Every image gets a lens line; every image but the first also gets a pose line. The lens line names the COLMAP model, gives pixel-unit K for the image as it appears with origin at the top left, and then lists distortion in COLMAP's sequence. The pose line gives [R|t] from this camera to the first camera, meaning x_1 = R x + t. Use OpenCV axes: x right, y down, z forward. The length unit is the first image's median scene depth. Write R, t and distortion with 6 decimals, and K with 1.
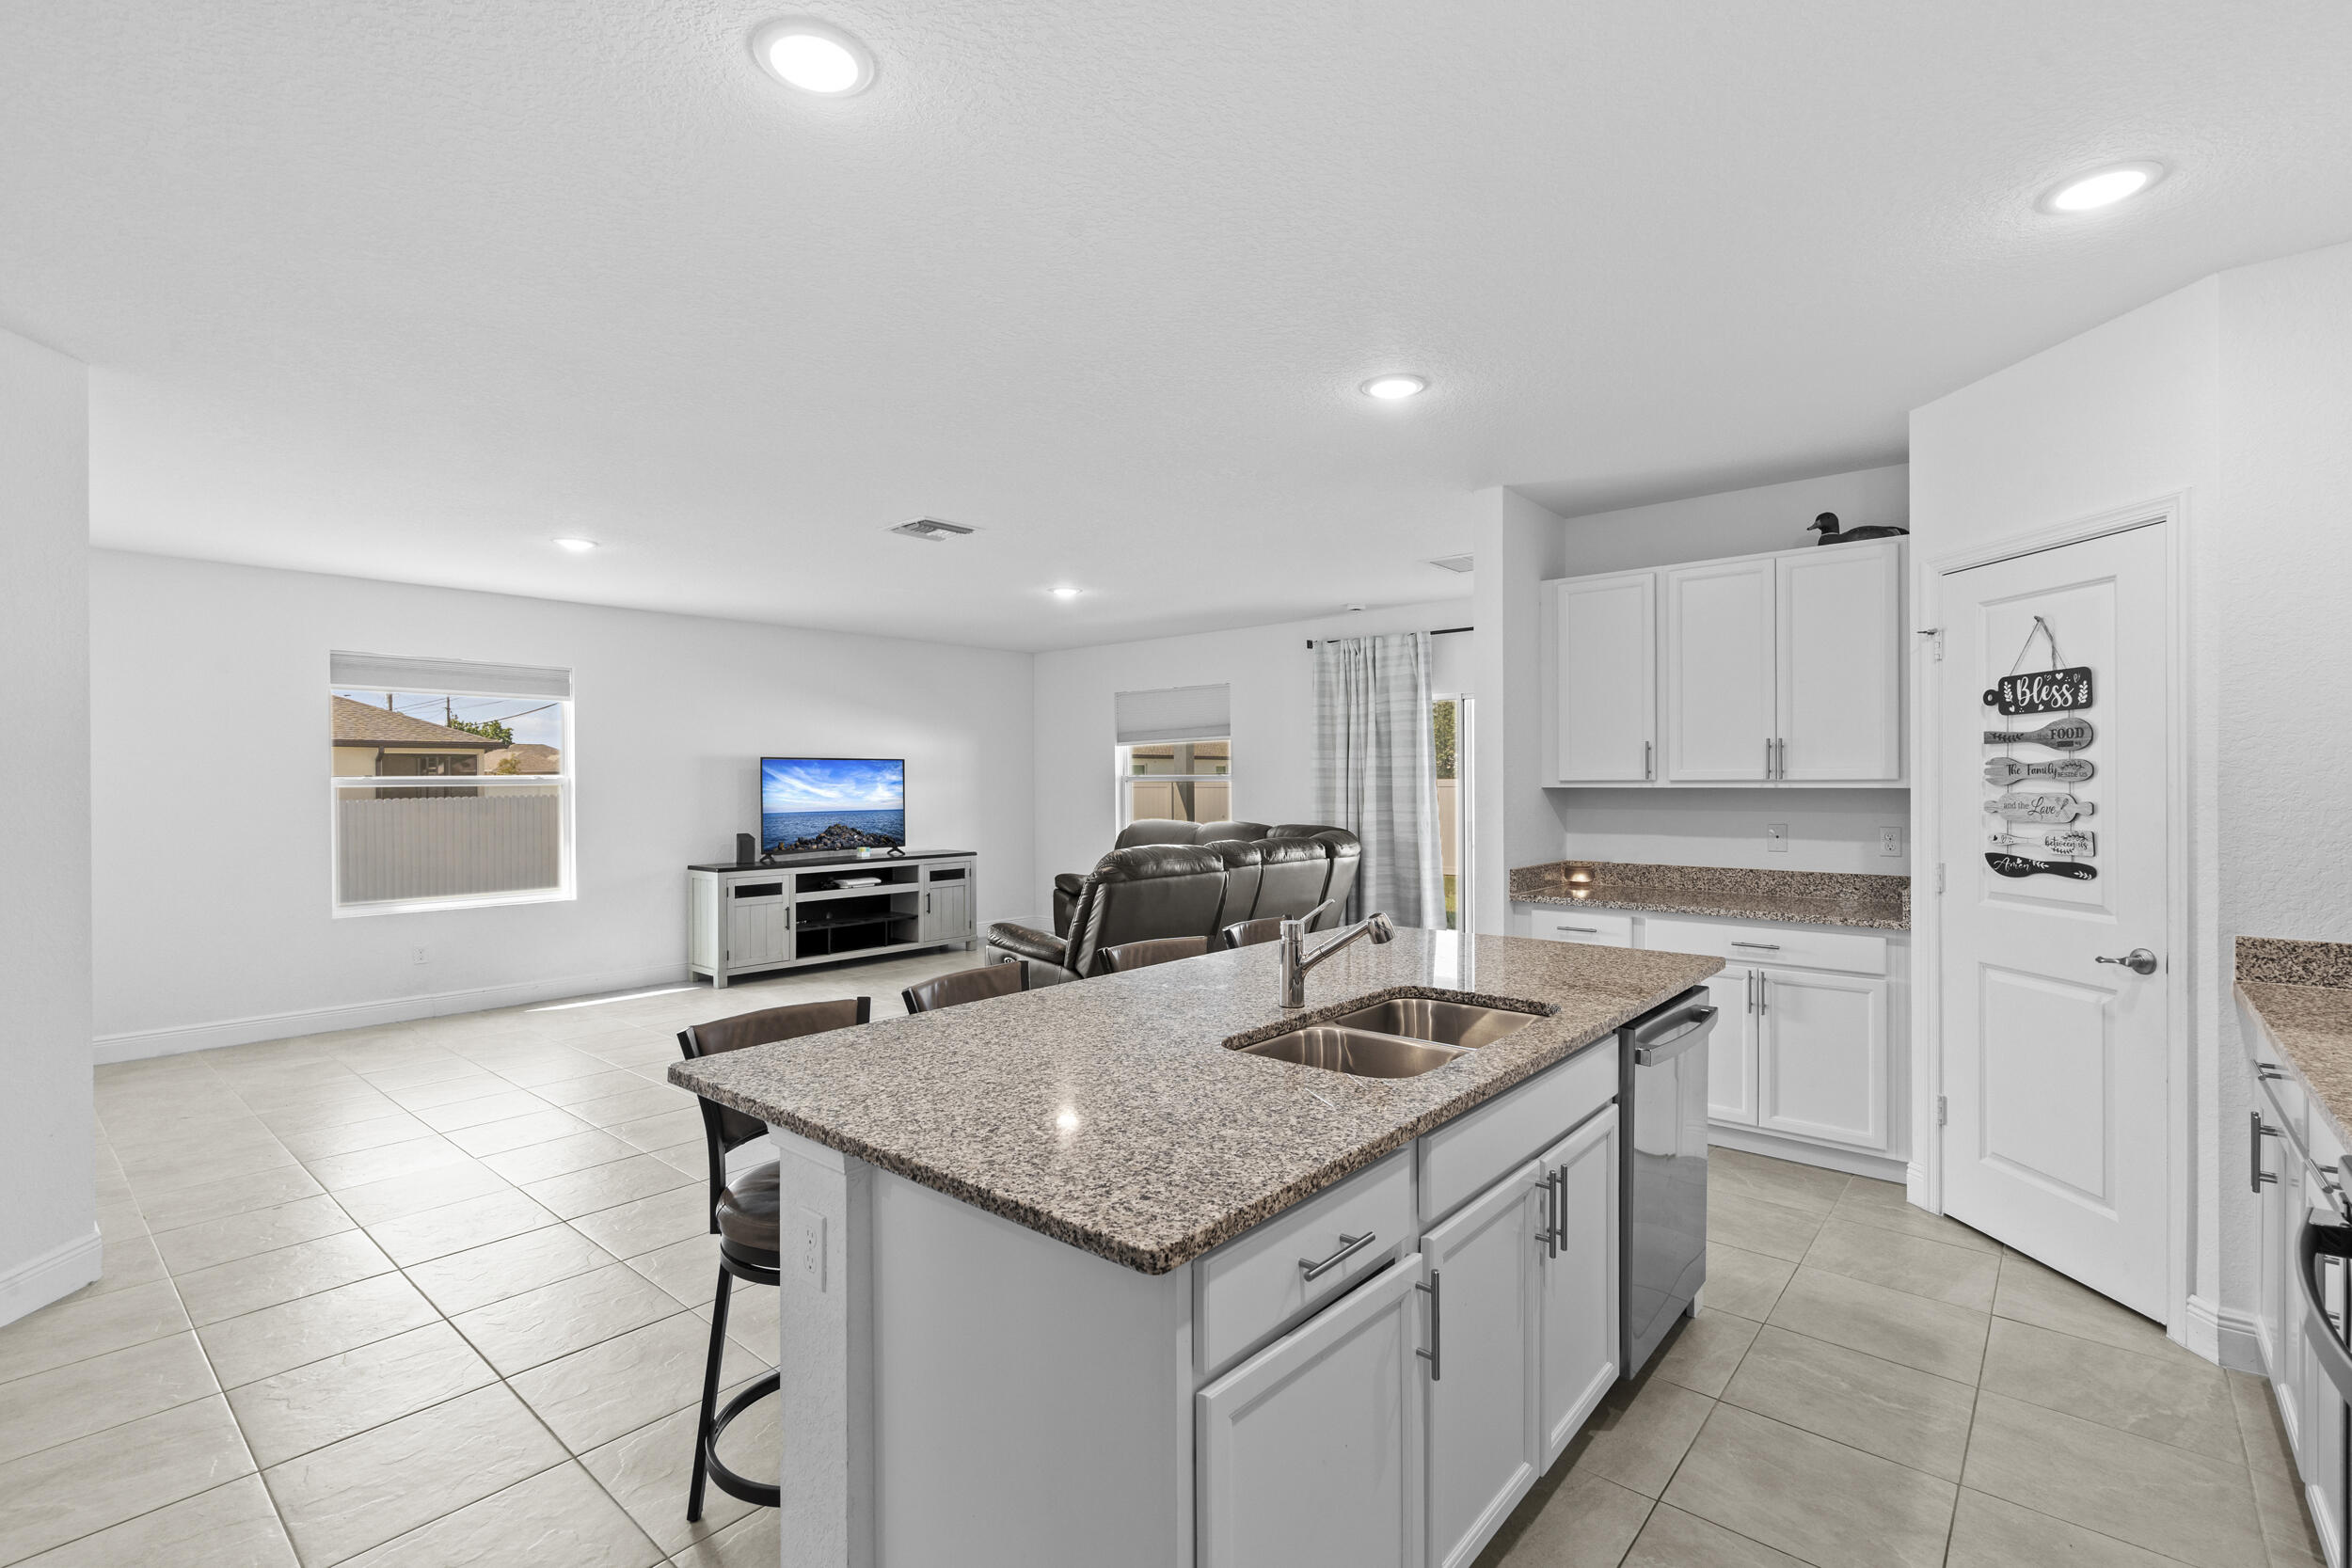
lens RADIAL K [[1061.8, 0, 1178.6], [0, 1061.8, 787.4], [0, 0, 1]] dist [0.003163, 0.000932]
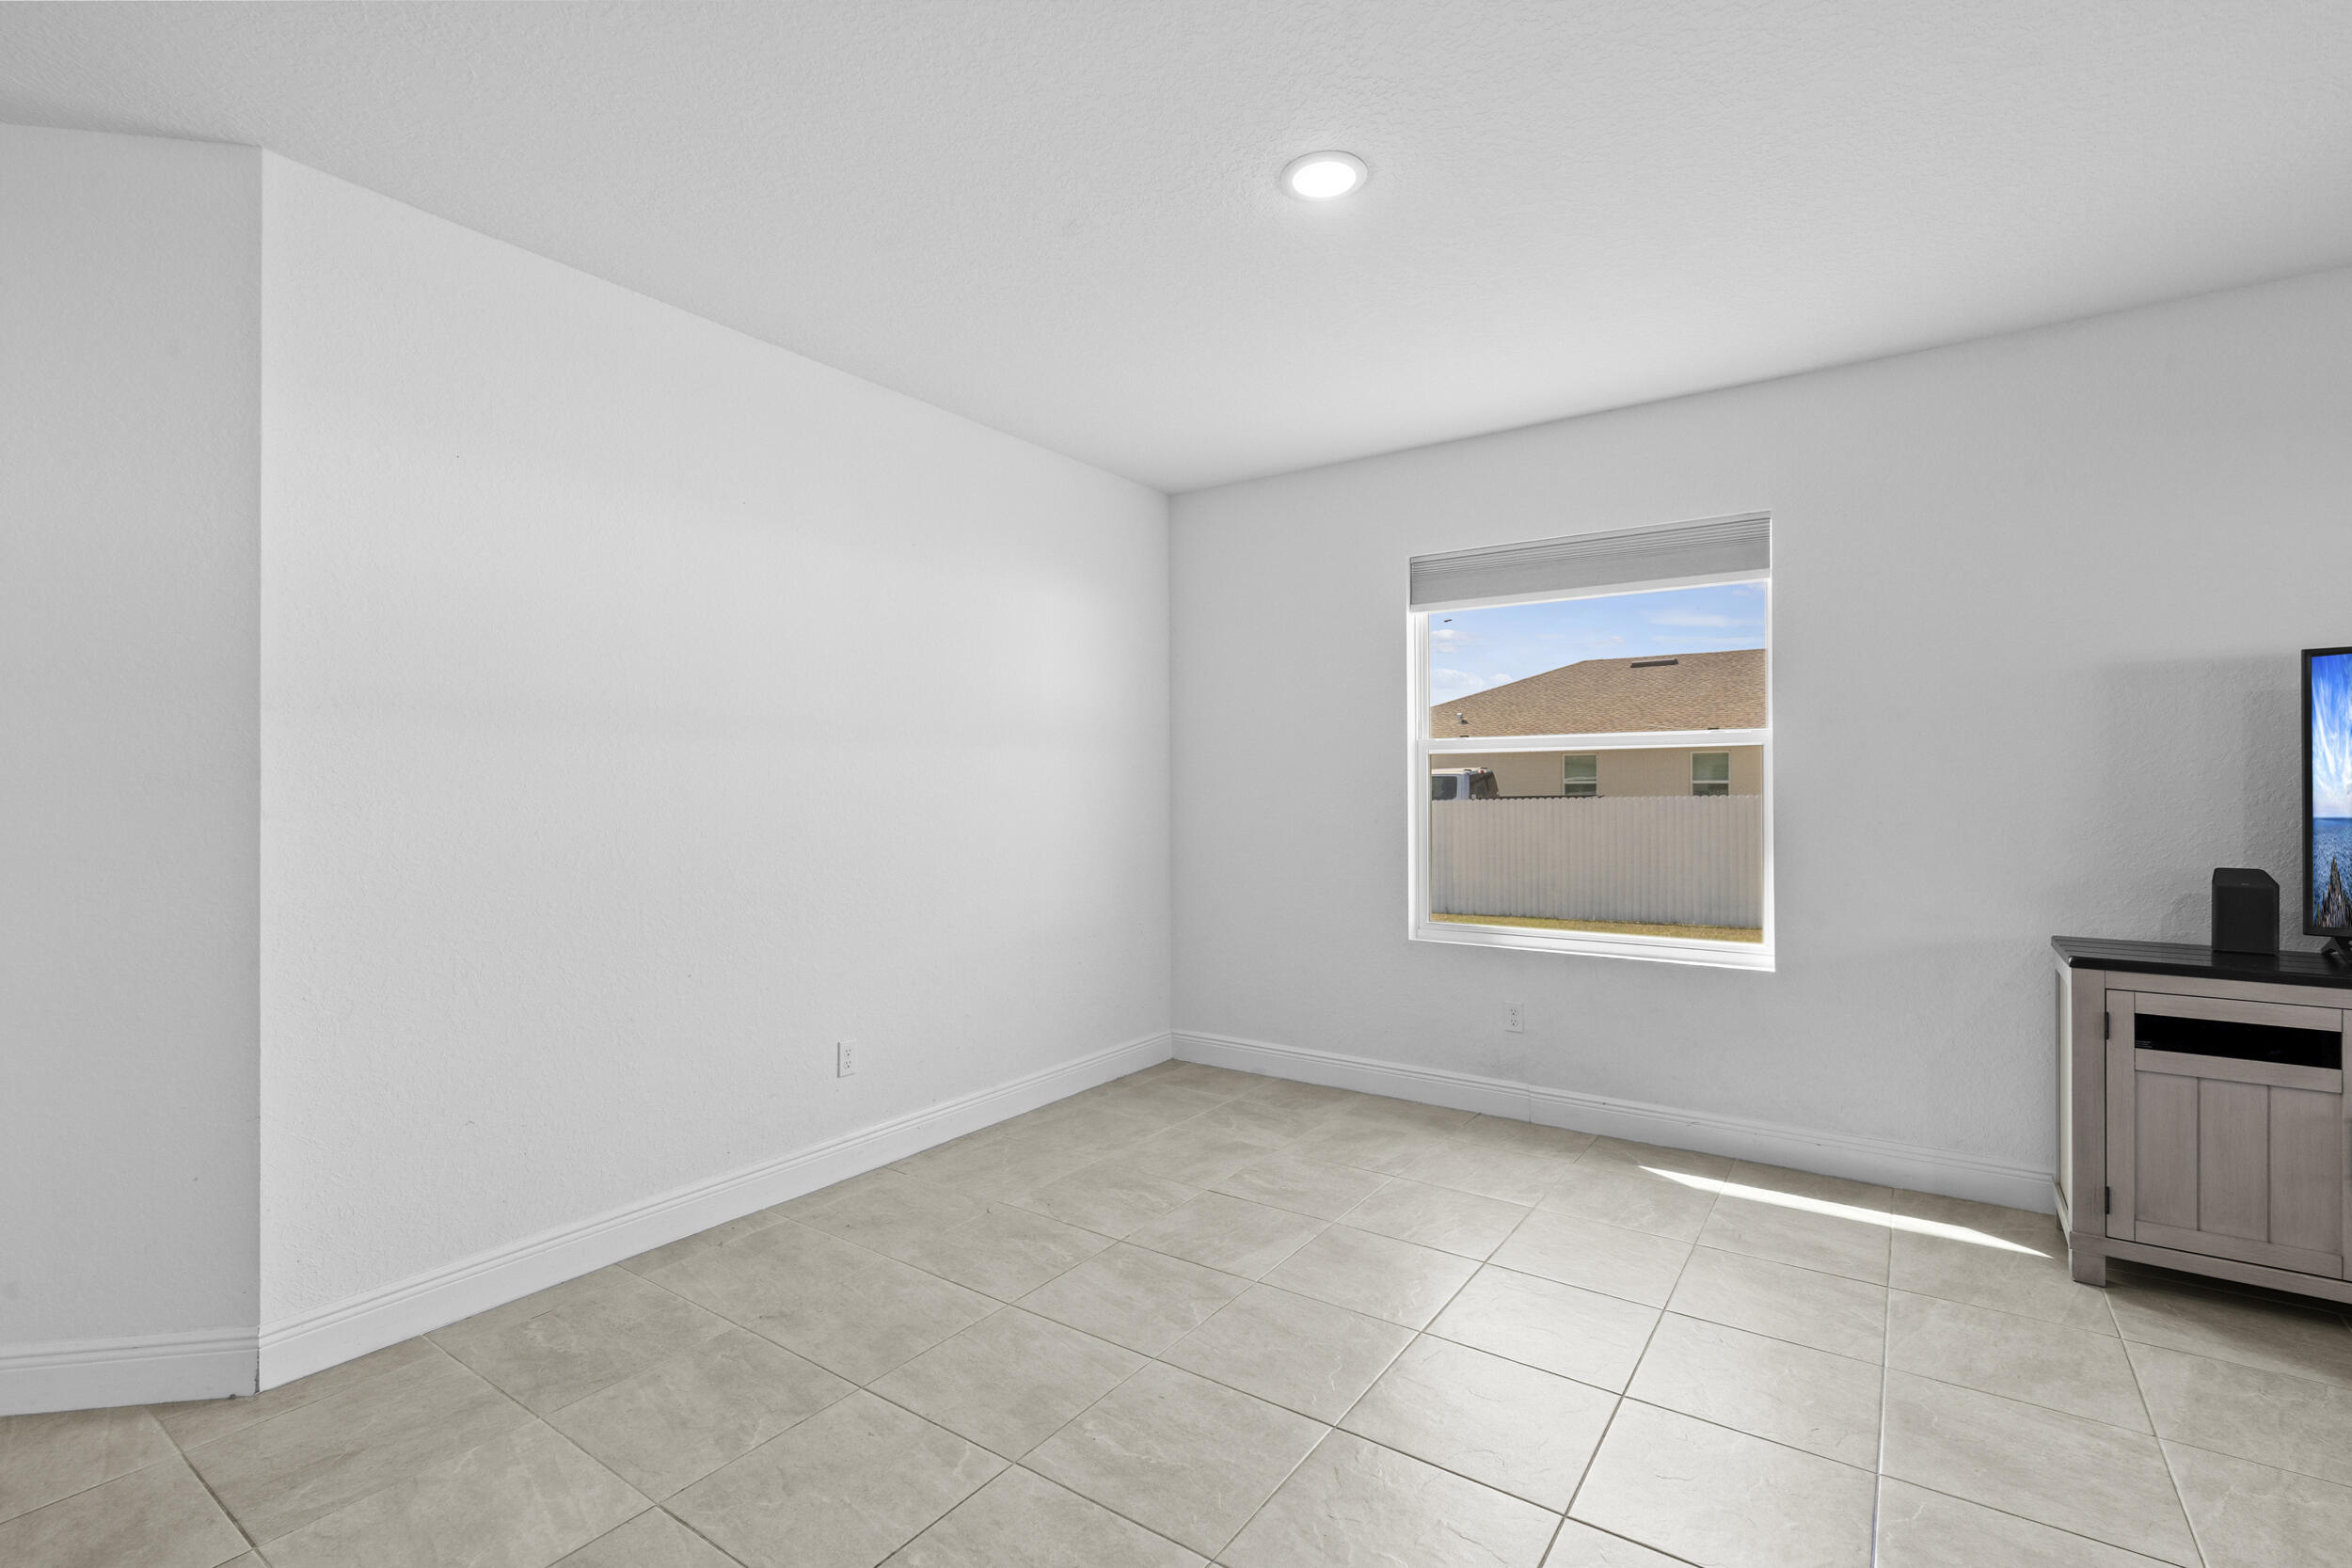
lens RADIAL K [[1058.8, 0, 1177.0], [0, 1058.8, 780.0], [0, 0, 1]] dist [-0.002015, 0.000857]
pose [[0.100766, -0.001617, -0.994909, -0.099740], [-0.005111, 0.999985, -0.002143, 0.017700], [0.994897, 0.005301, 0.100756, 0.667002]]
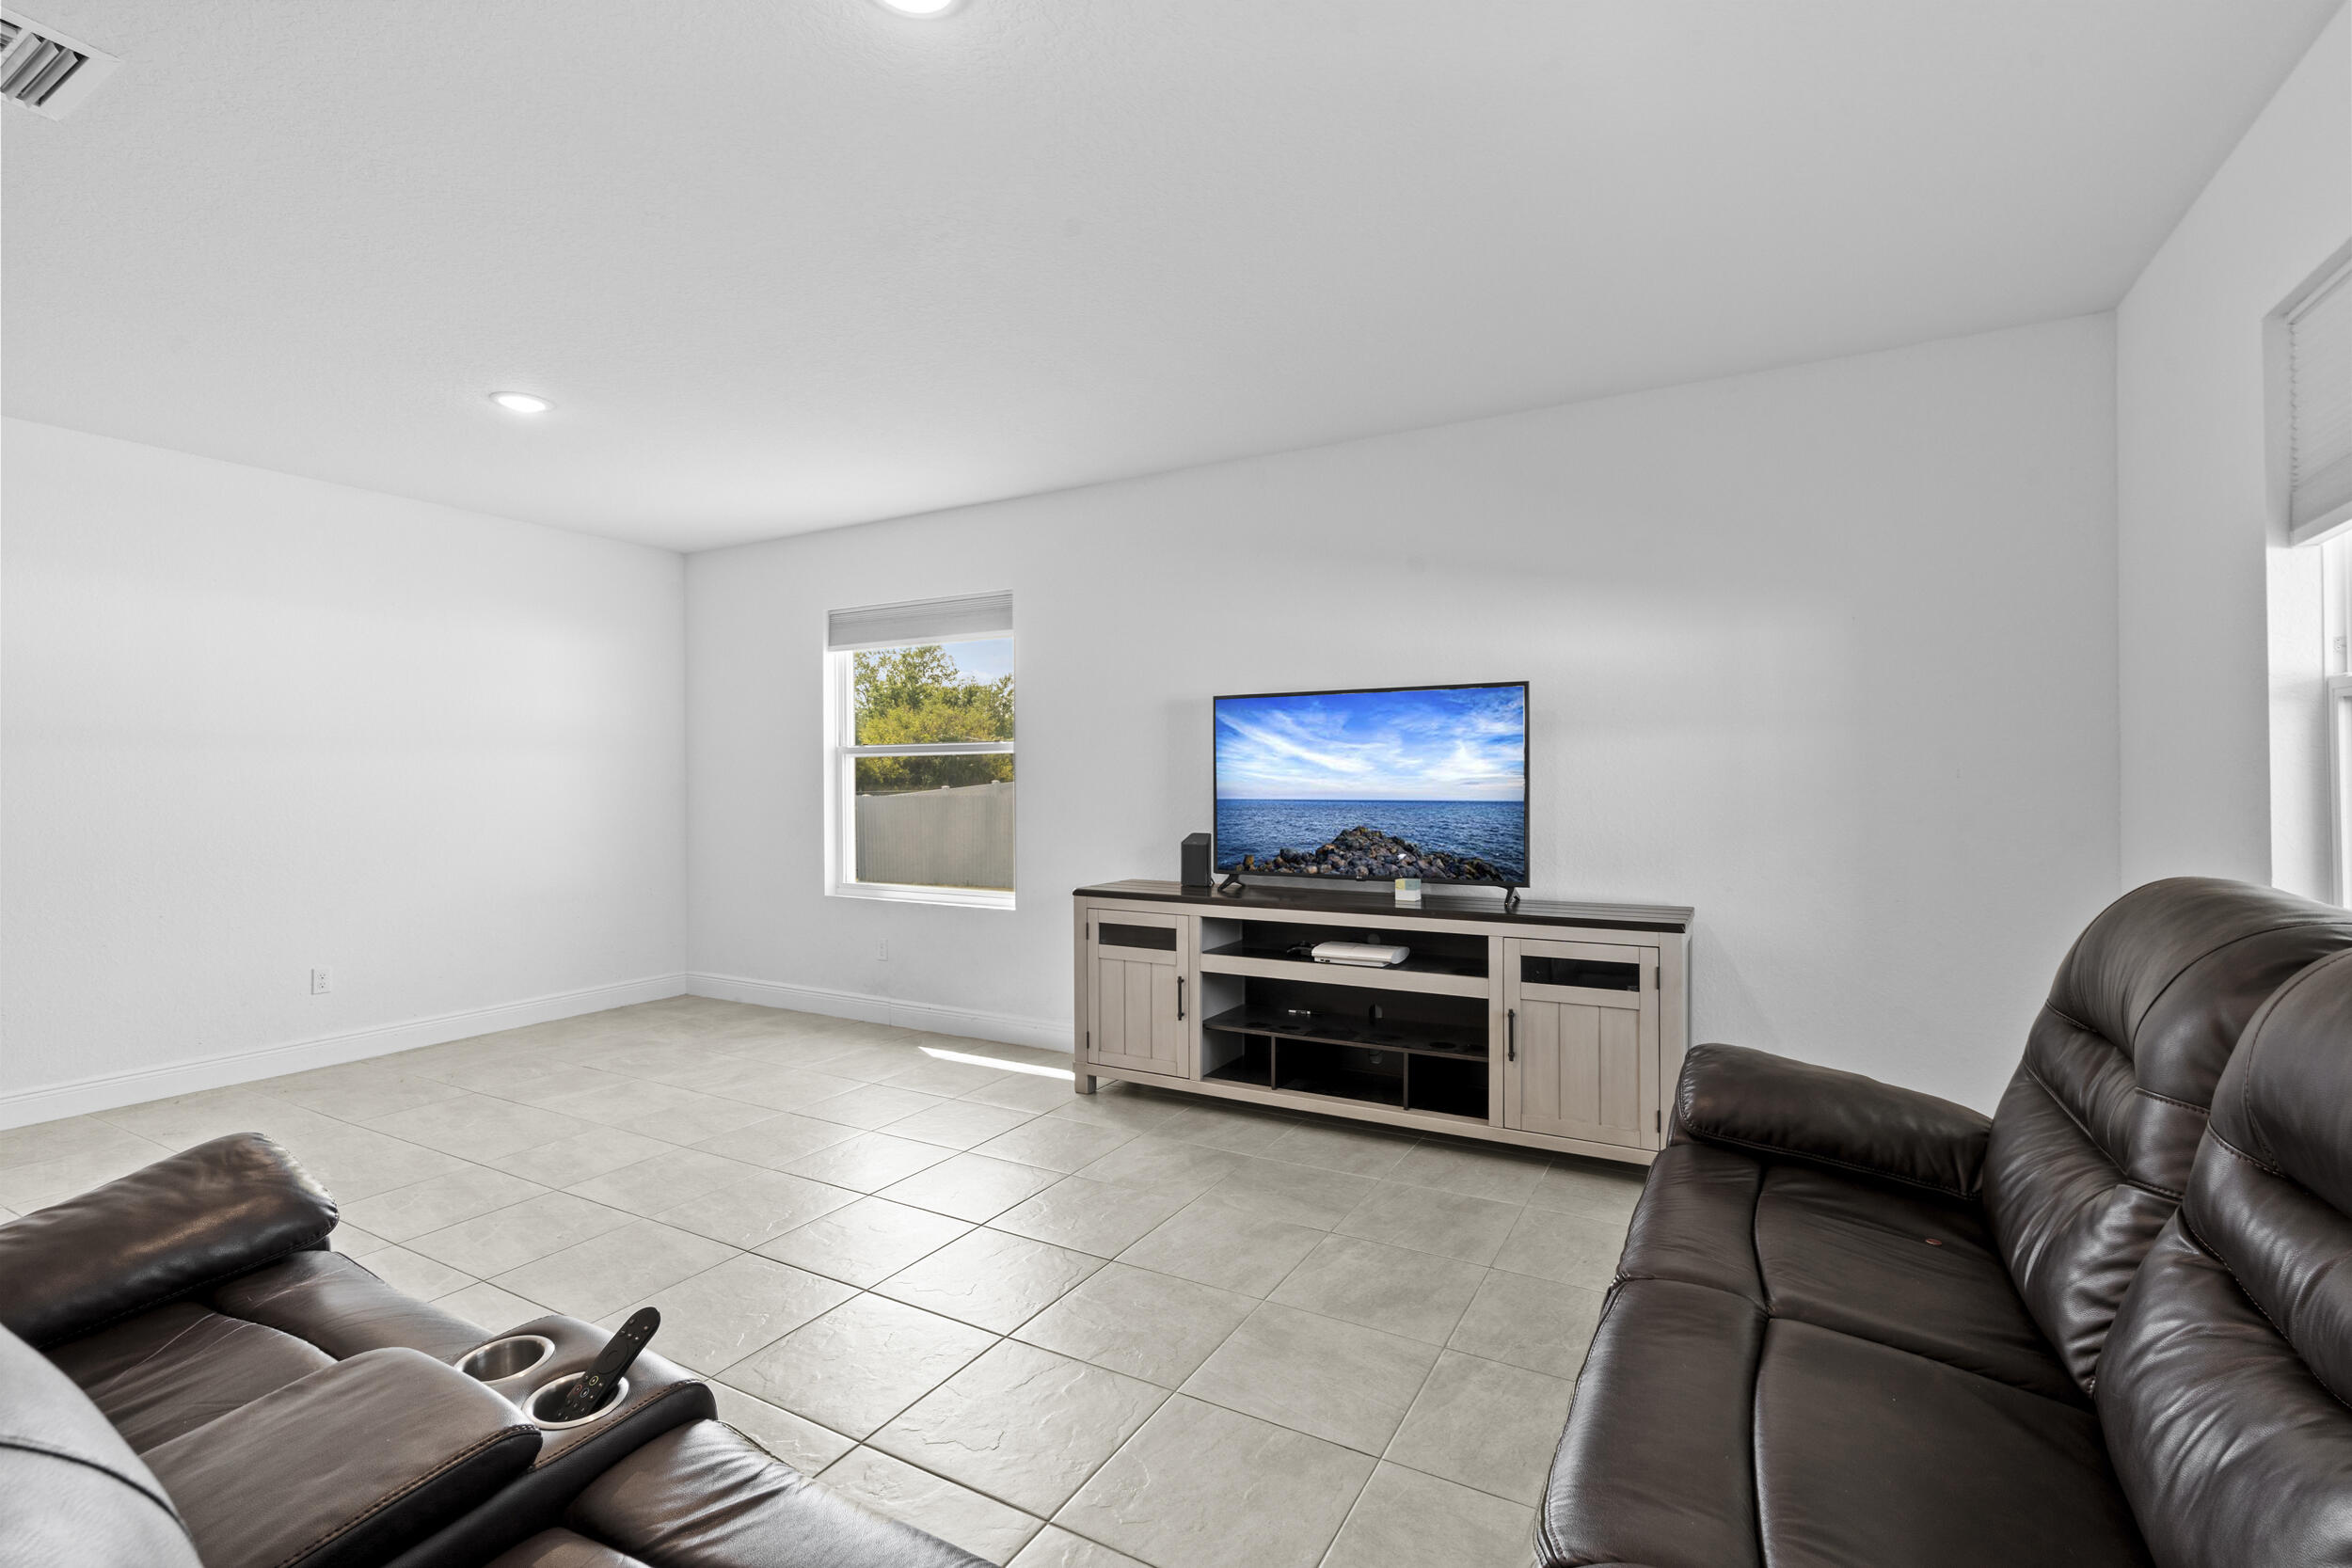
lens RADIAL K [[1058.8, 0, 1177.0], [0, 1058.8, 780.0], [0, 0, 1]] dist [-0.002015, 0.000857]
pose [[0.194452, 0.003765, -0.980905, 0.157834], [-0.005135, 0.999983, 0.002820, 0.014631], [0.980899, 0.004489, 0.194468, 0.963367]]
